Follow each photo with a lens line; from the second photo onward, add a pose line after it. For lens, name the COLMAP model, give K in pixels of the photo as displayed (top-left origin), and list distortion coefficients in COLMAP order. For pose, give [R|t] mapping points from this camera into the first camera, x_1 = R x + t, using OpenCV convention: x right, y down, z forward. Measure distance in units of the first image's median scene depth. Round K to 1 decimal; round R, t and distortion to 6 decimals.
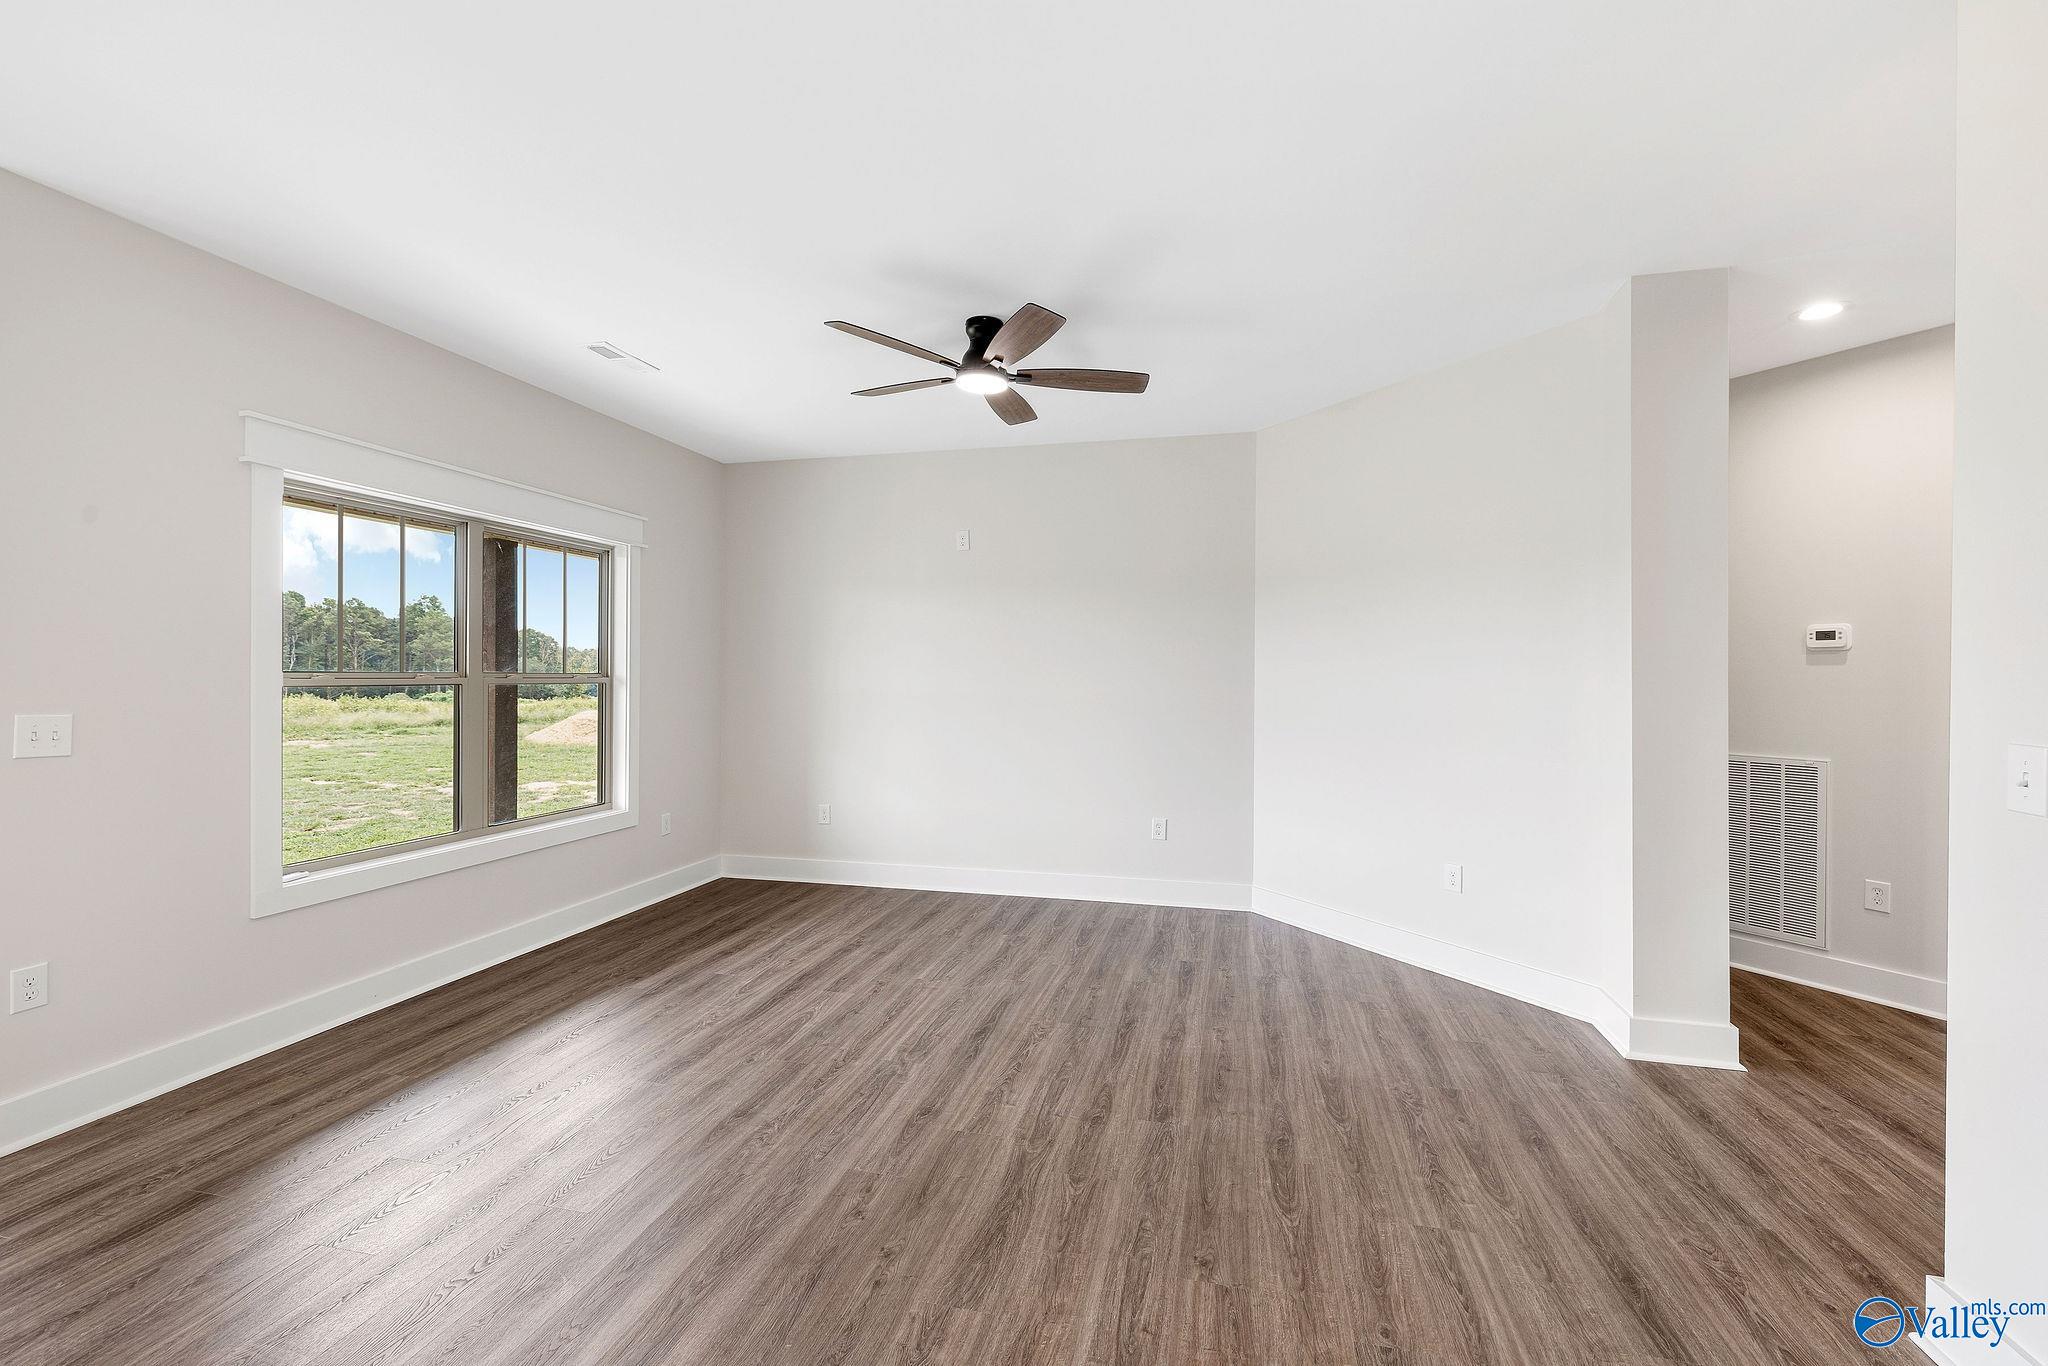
lens RADIAL K [[863.2, 0, 1023.0], [0, 863.2, 670.1], [0, 0, 1]] dist [0.004897, 0.000117]
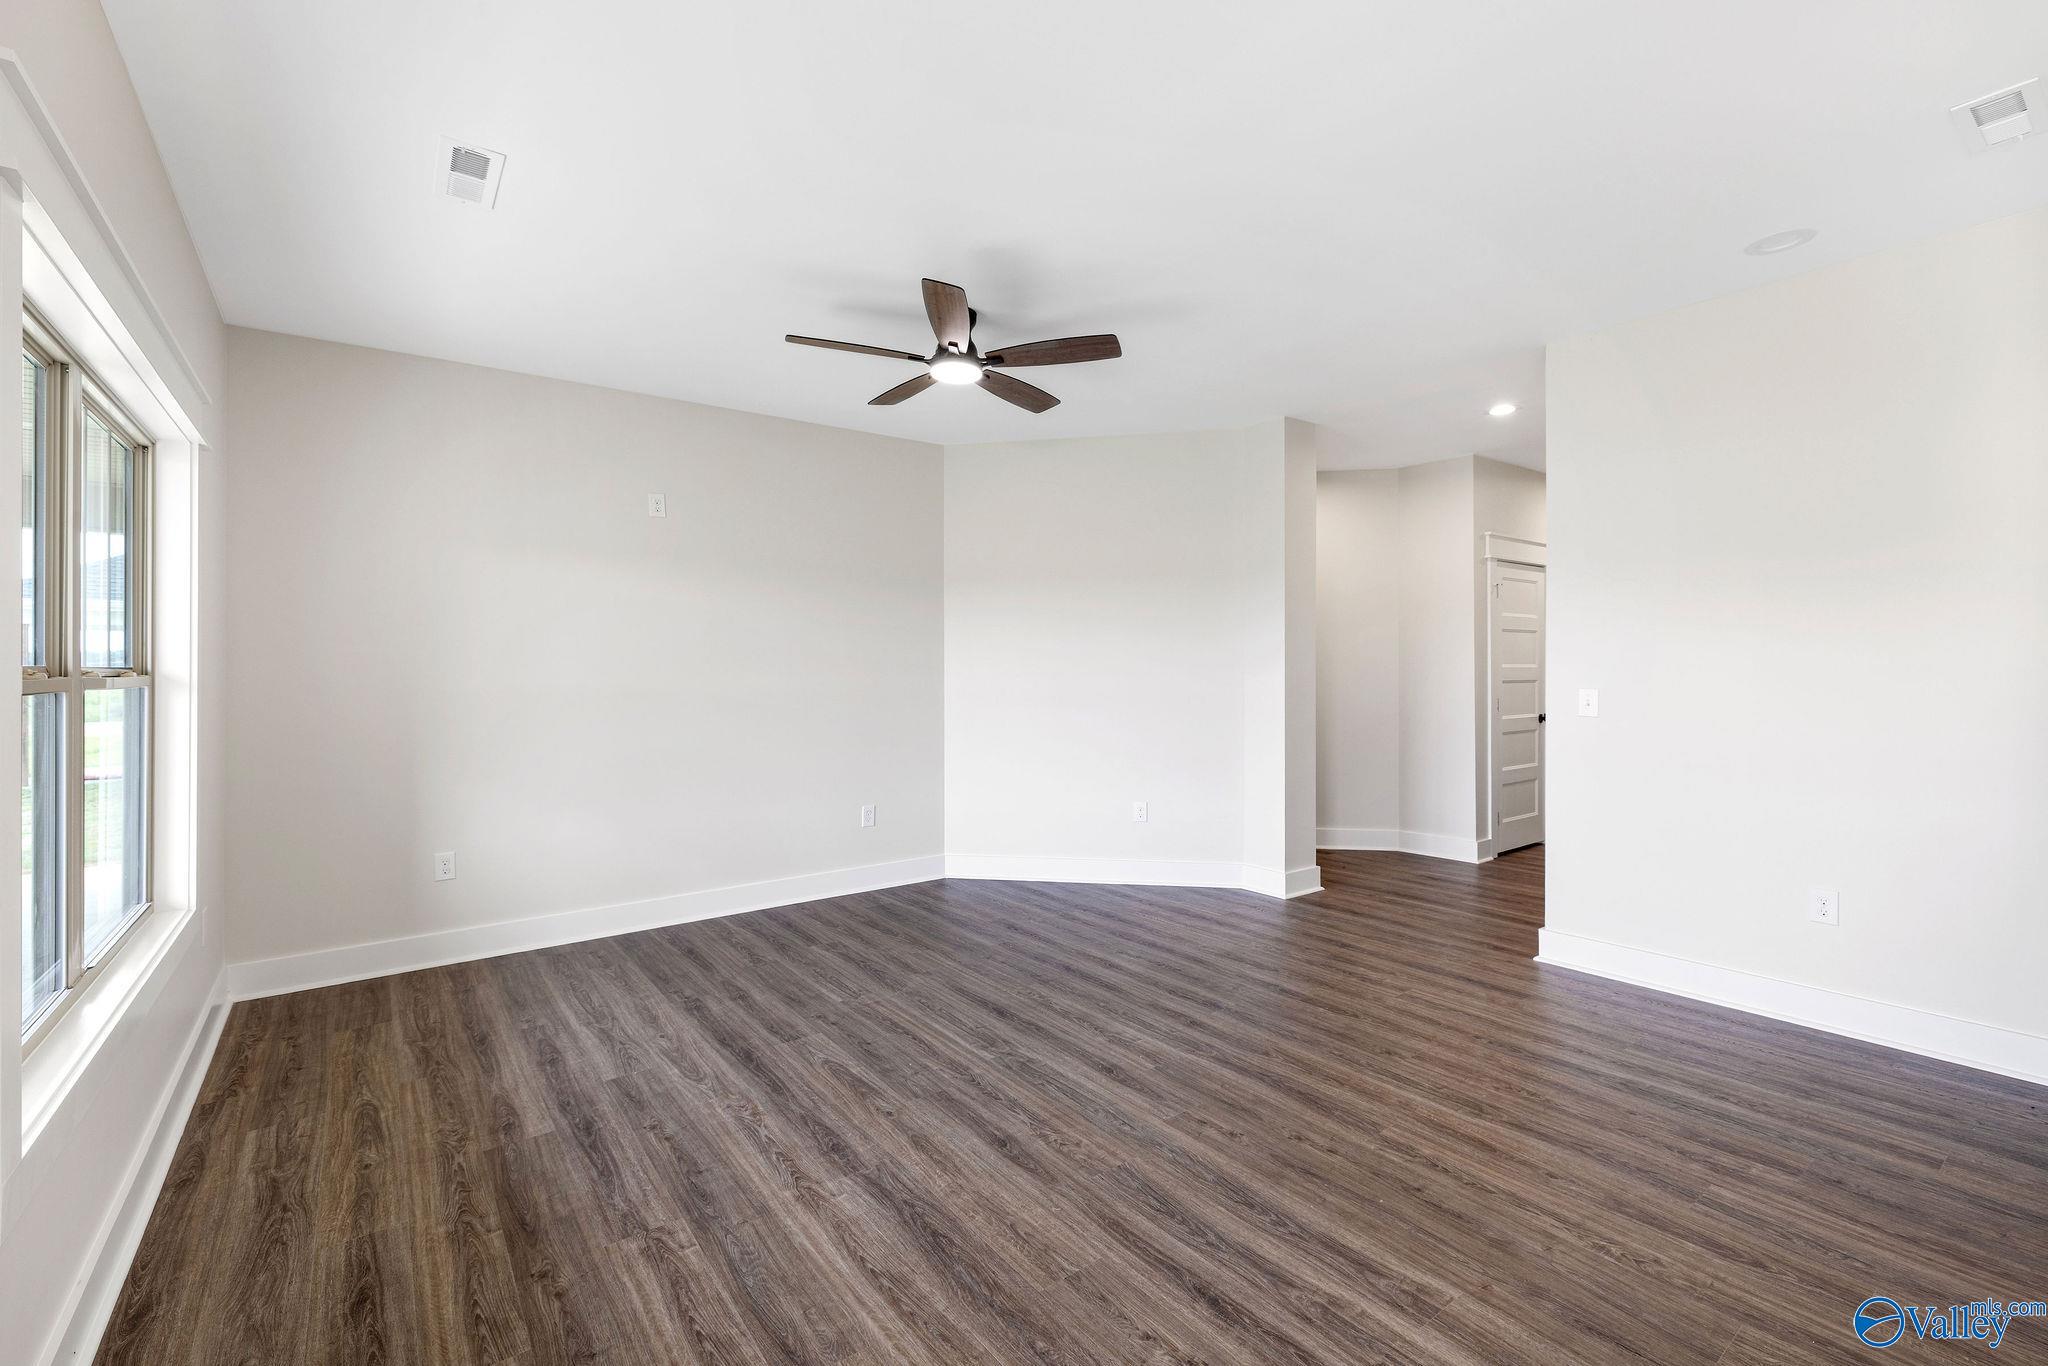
lens RADIAL K [[863.2, 0, 1040.3], [0, 863.2, 676.6], [0, 0, 1]] dist [0.004897, 0.000117]
pose [[0.637407, -0.015128, 0.770379, -0.762837], [0.002200, 0.999839, 0.017813, 0.000547], [-0.770524, -0.009659, 0.637337, 0.294197]]
